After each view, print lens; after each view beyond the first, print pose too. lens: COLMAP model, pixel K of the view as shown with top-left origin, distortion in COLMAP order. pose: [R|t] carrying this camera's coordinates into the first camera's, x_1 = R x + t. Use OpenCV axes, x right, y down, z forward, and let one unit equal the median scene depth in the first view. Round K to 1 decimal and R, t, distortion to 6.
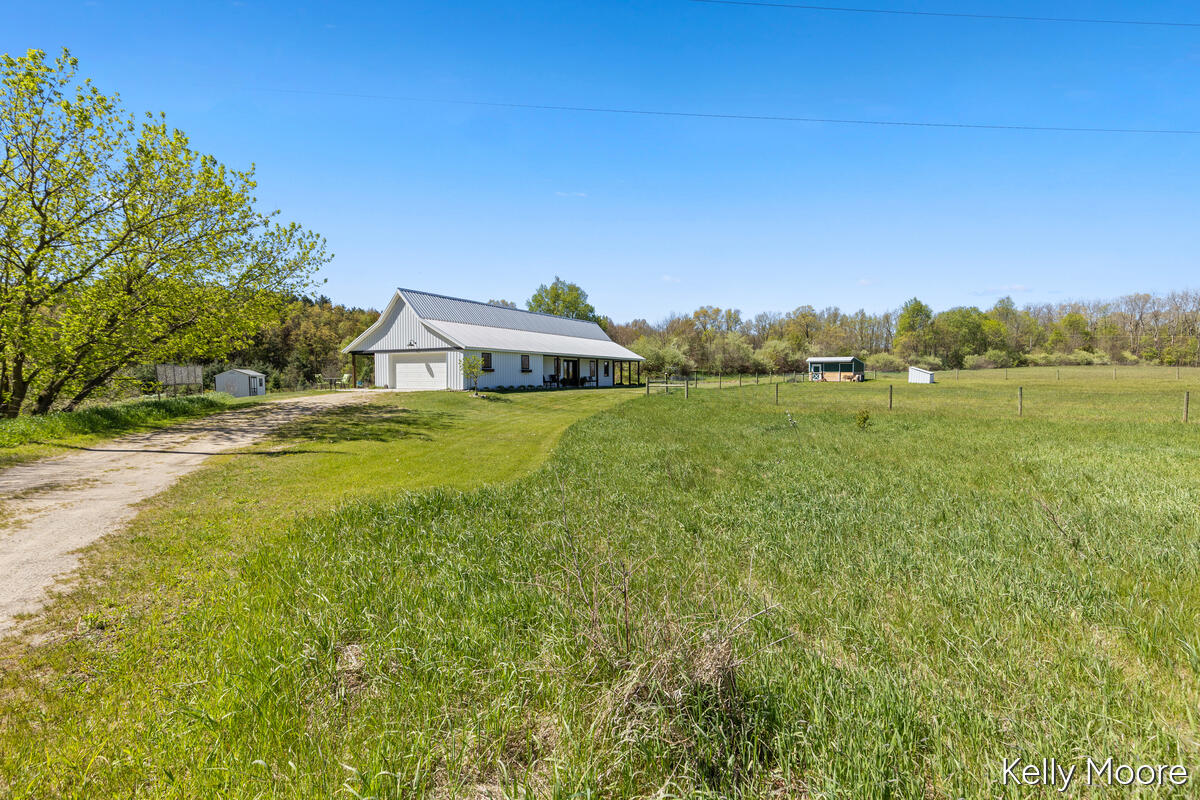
lens RADIAL K [[563.5, 0, 600.0], [0, 563.5, 400.0], [0, 0, 1]] dist [-0.000030, -0.000105]
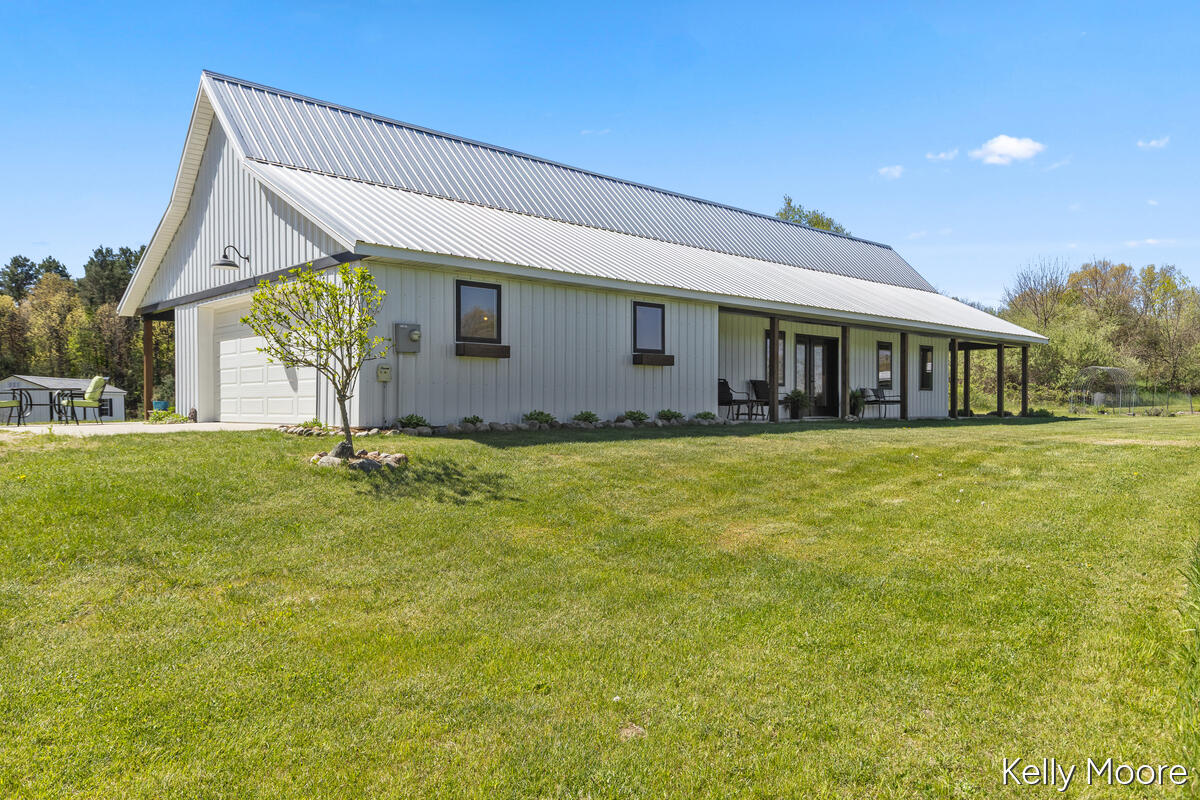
lens RADIAL K [[883.0, 0, 600.0], [0, 883.0, 400.0], [0, 0, 1]] dist [0.064948, 0.002160]
pose [[0.958585, -0.001535, -0.284802, -0.025604], [-0.011806, 0.998912, -0.045123, -0.009846], [0.284562, 0.046617, 0.957524, 0.455339]]
